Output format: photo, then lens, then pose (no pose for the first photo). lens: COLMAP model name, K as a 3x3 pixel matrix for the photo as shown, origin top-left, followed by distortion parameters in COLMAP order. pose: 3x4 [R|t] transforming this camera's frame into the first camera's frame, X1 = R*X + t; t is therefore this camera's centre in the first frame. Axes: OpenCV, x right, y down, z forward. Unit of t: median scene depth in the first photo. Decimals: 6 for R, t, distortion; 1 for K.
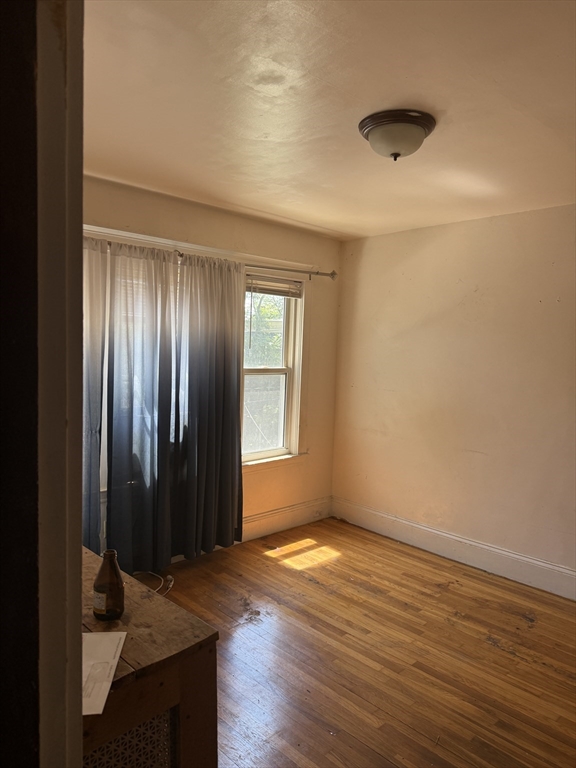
lens RADIAL K [[543.9, 0, 286.4], [0, 543.9, 384.8], [0, 0, 1]] dist [0.036726, -0.049421]
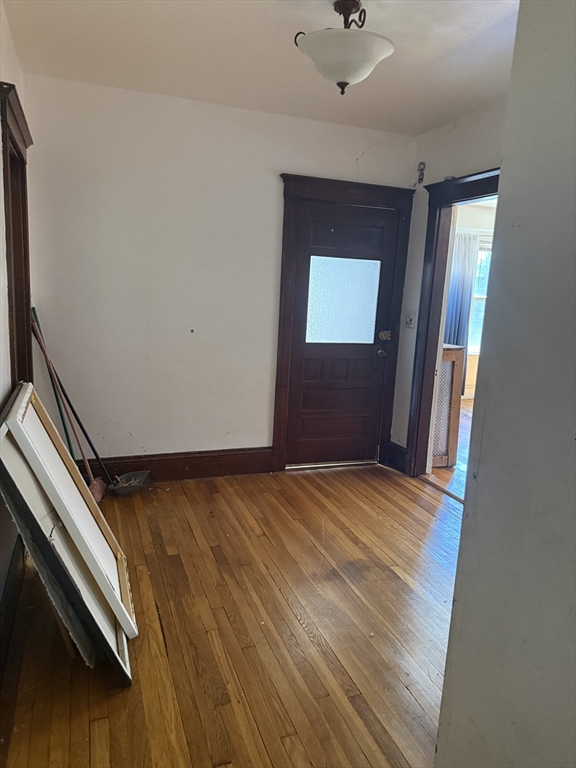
lens RADIAL K [[543.9, 0, 287.5], [0, 543.9, 384.1], [0, 0, 1]] dist [0.036726, -0.049421]
pose [[0.920737, 0.092733, -0.379003, 0.070681], [-0.049020, 0.991143, 0.123423, 0.067787], [0.387091, -0.095061, 0.917128, -0.978774]]
